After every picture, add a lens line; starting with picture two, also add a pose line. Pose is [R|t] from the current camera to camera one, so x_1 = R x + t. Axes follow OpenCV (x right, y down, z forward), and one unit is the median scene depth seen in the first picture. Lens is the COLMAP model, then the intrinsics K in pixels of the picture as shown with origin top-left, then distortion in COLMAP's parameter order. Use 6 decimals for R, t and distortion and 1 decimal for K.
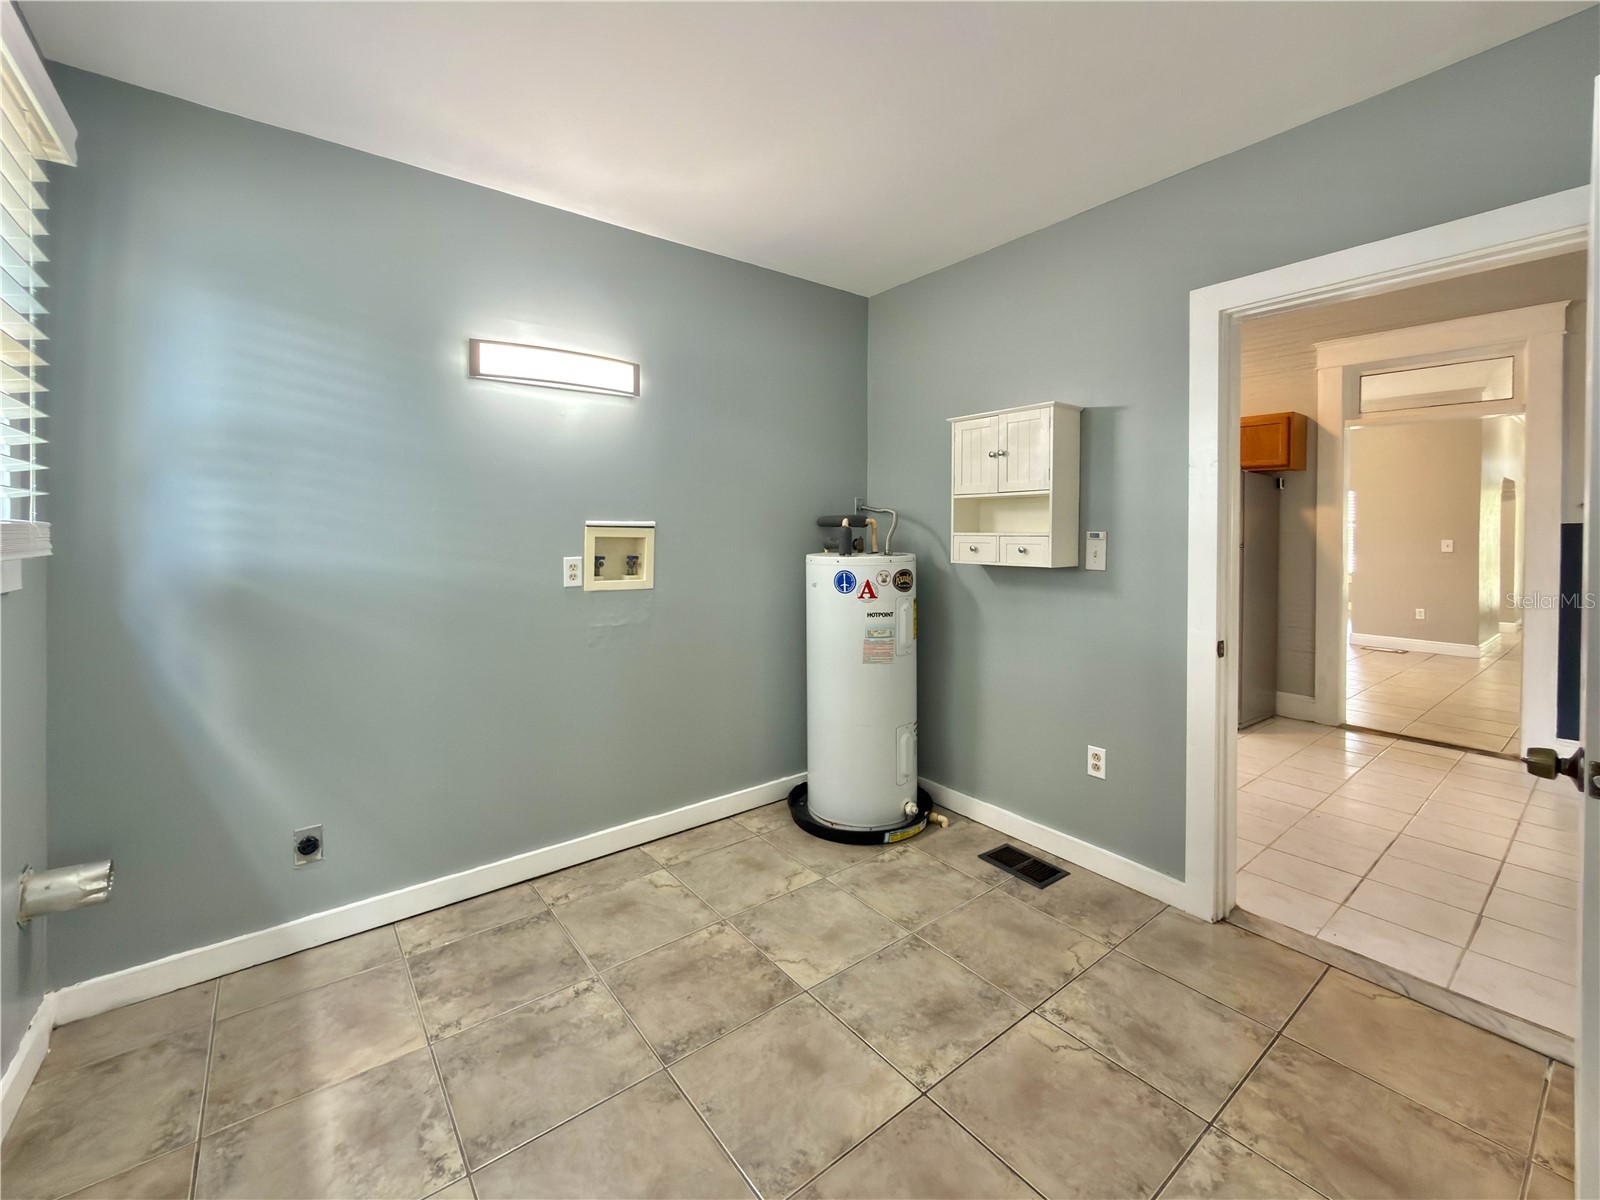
lens RADIAL K [[664.4, 0, 795.2], [0, 664.4, 594.5], [0, 0, 1]] dist [-0.001040, -0.000262]
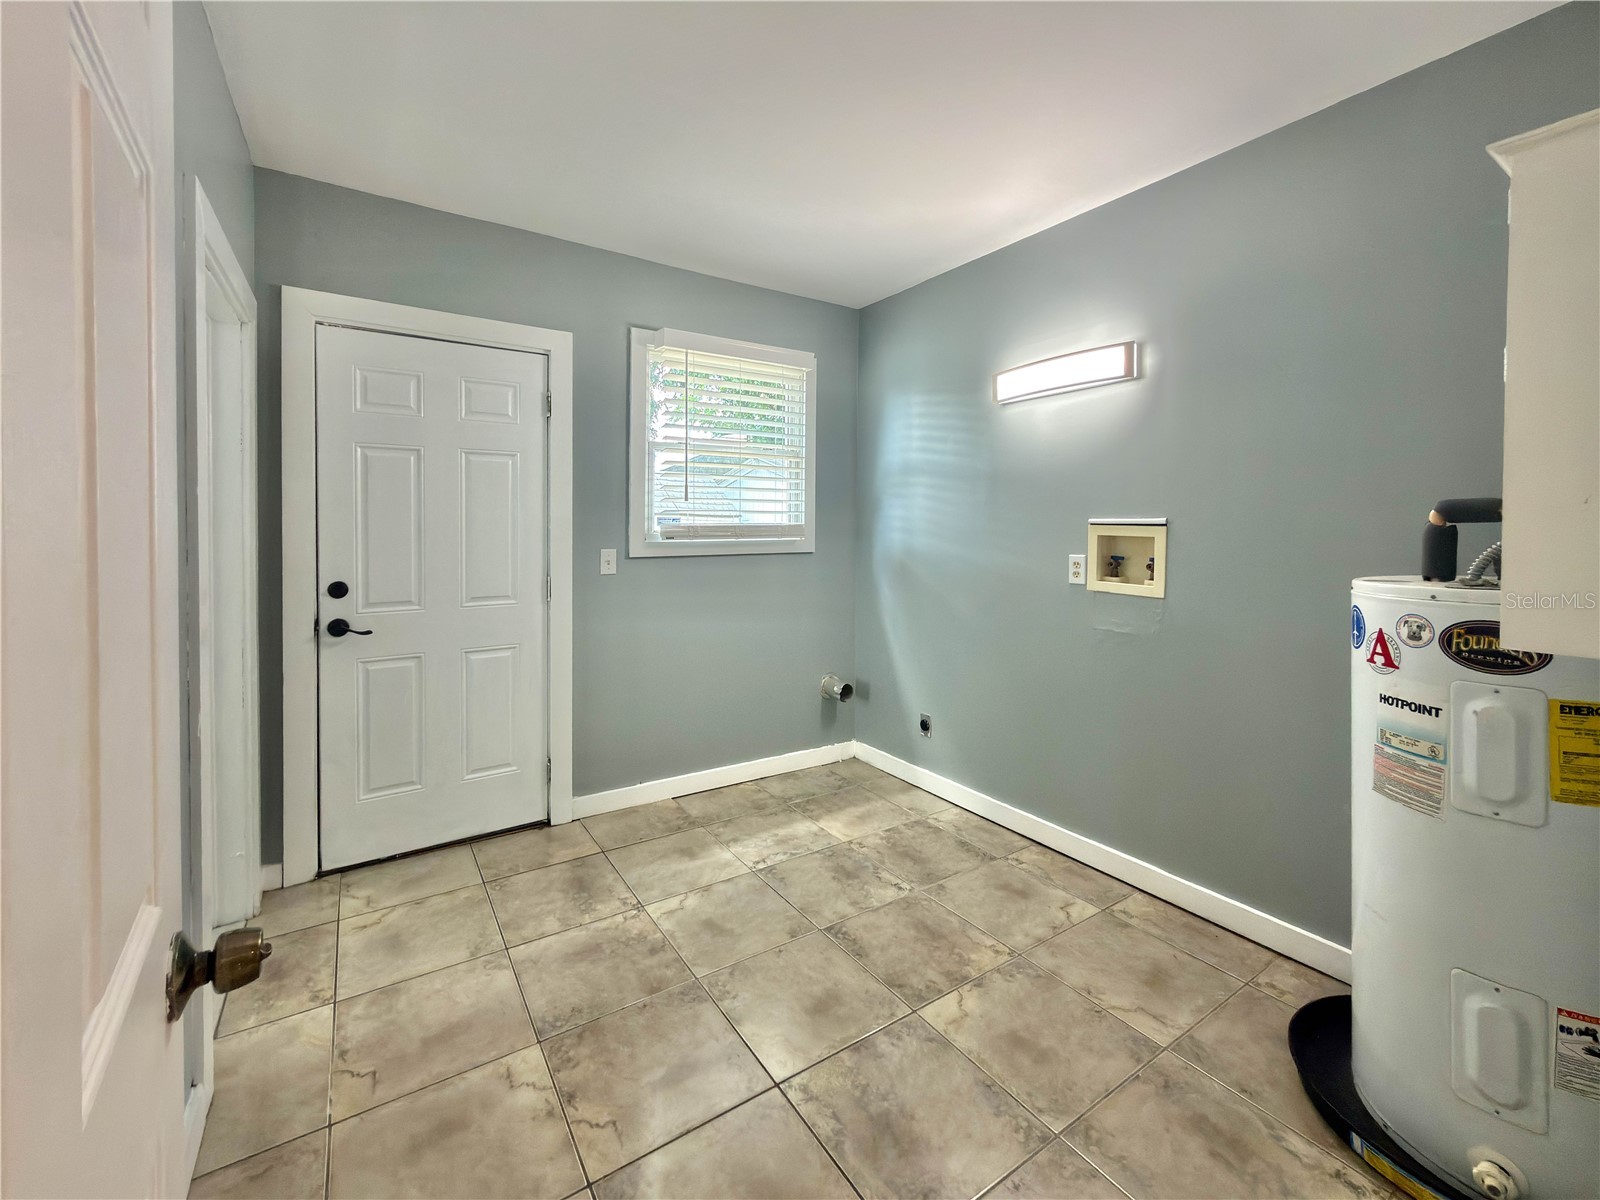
lens RADIAL K [[664.4, 0, 795.2], [0, 664.4, 594.5], [0, 0, 1]] dist [-0.001040, -0.000262]
pose [[-0.078590, 0.103724, -0.991496, 0.730335], [-0.097110, 0.989046, 0.111165, -0.068955], [0.992166, 0.105020, -0.067657, 0.662877]]
